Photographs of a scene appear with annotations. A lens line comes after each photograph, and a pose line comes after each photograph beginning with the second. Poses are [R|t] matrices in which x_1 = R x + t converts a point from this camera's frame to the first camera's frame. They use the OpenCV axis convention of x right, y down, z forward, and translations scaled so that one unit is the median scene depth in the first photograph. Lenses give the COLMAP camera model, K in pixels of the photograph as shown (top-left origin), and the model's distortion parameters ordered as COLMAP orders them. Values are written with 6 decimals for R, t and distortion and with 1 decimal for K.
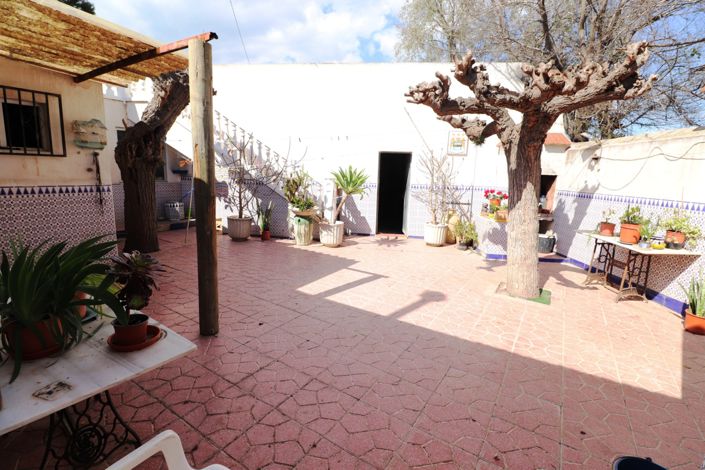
lens RADIAL K [[324.5, 0, 355.9], [0, 324.5, 230.2], [0, 0, 1]] dist [-0.001212, -0.013146]
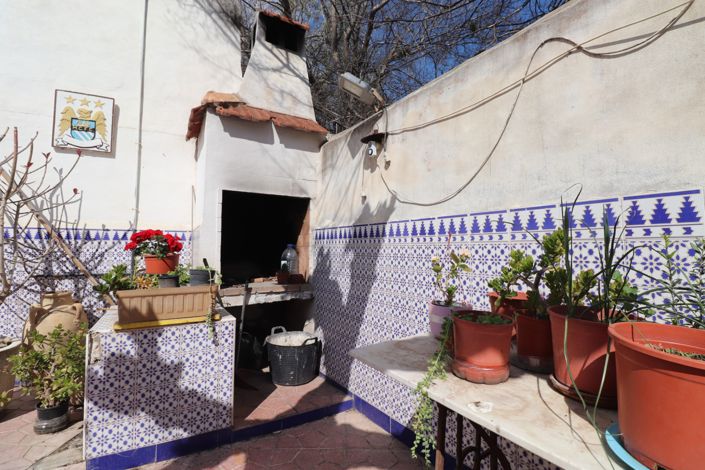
lens RADIAL K [[324.5, 0, 355.9], [0, 324.5, 230.2], [0, 0, 1]] dist [-0.001212, -0.013146]
pose [[0.826248, 0.001863, 0.563303, 0.442915], [0.122018, 0.975661, -0.182201, -0.034867], [-0.549932, 0.219277, 0.805911, 0.642251]]
